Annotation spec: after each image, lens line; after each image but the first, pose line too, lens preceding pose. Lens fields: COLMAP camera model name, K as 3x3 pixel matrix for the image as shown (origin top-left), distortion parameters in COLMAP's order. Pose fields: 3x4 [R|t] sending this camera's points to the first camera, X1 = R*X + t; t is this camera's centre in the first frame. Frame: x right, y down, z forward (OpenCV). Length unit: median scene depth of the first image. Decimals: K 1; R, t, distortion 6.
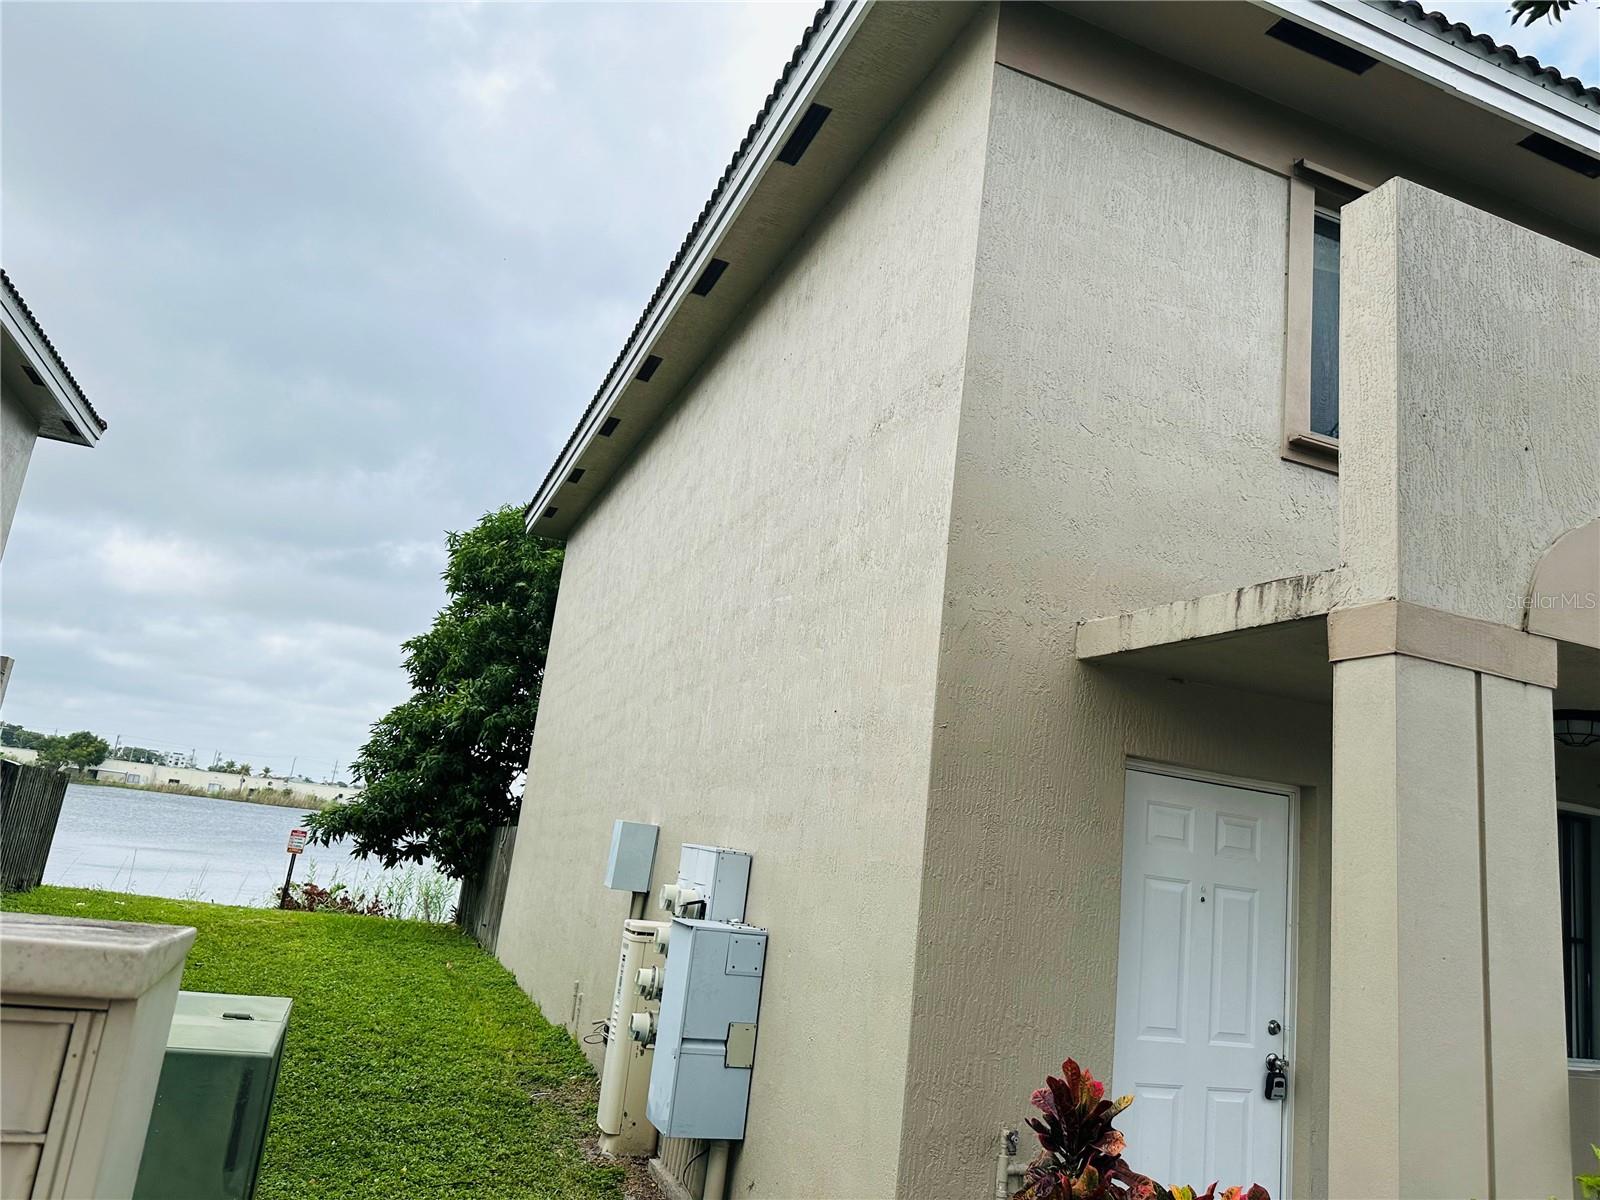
lens RADIAL K [[1129.5, 0, 805.2], [0, 1129.5, 592.2], [0, 0, 1]] dist [0.042002, -0.053444]
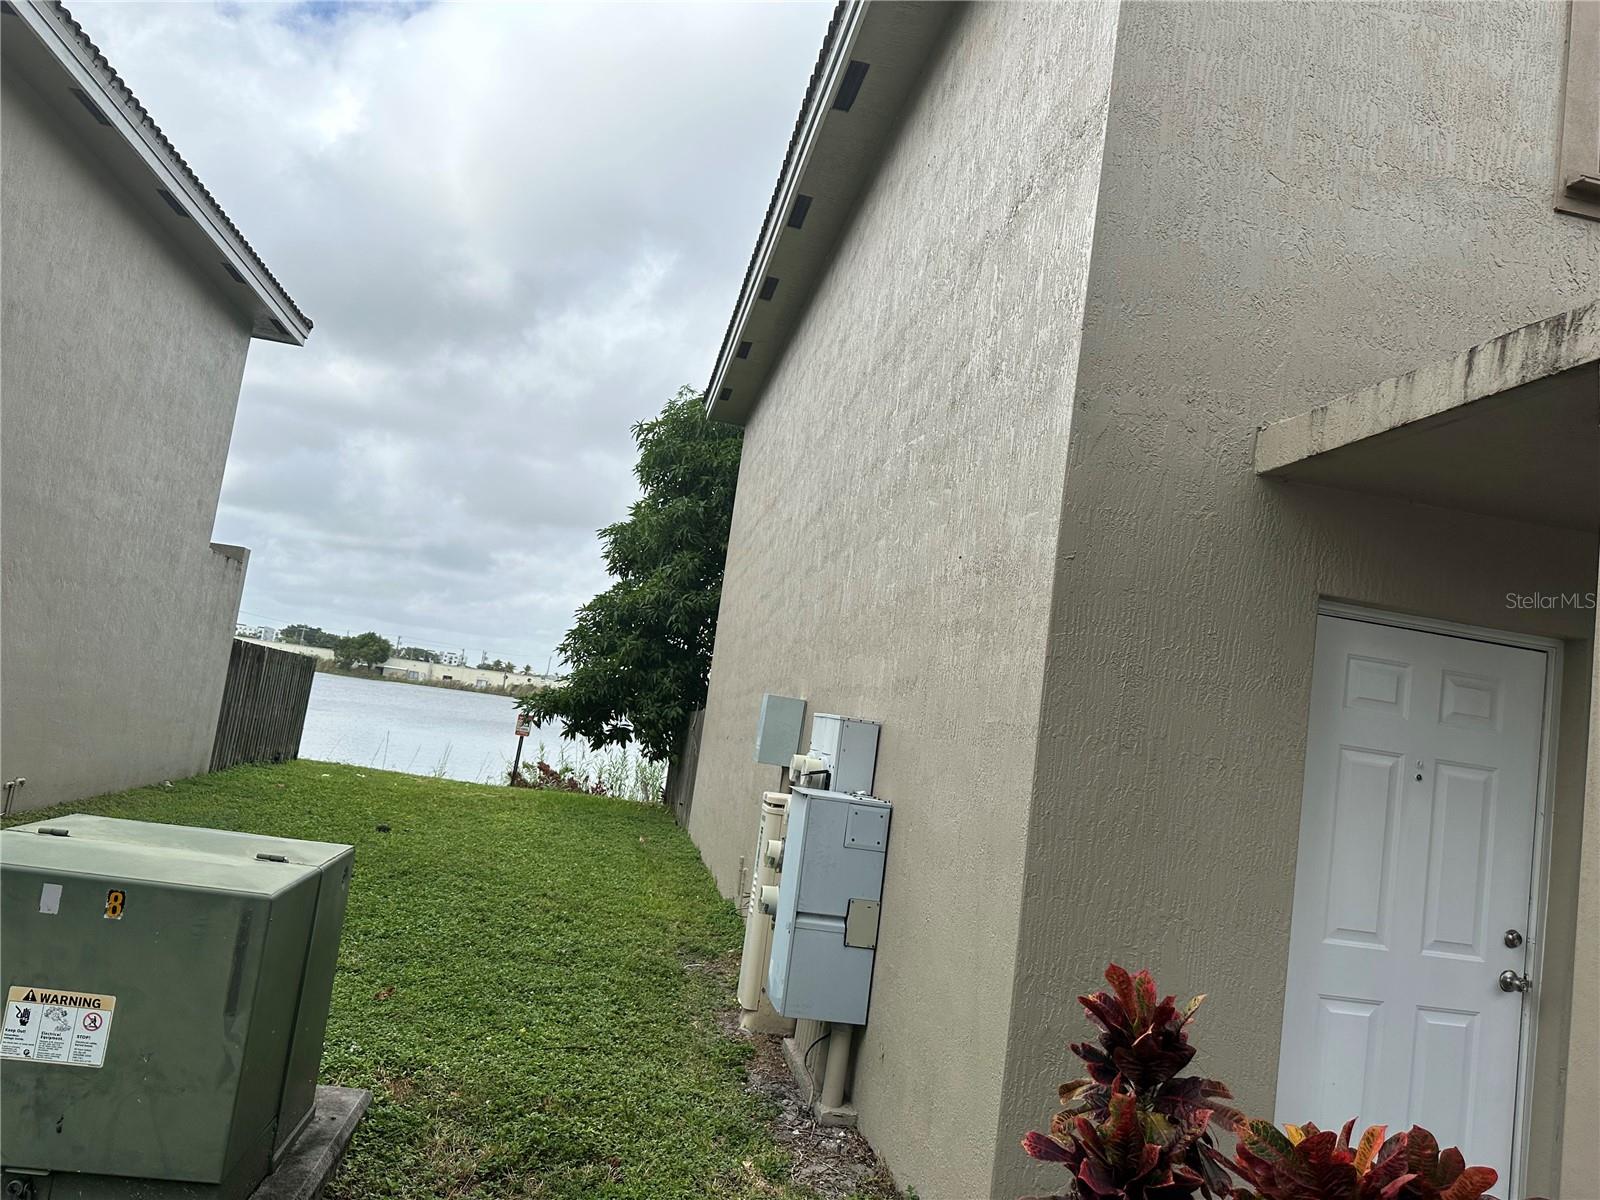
lens RADIAL K [[1129.5, 0, 790.8], [0, 1129.5, 605.9], [0, 0, 1]] dist [0.042002, -0.053444]
pose [[0.978525, -0.002740, -0.206112, 0.079029], [0.022667, 0.995278, 0.094383, 0.061707], [0.204880, -0.097028, 0.973966, 0.138651]]
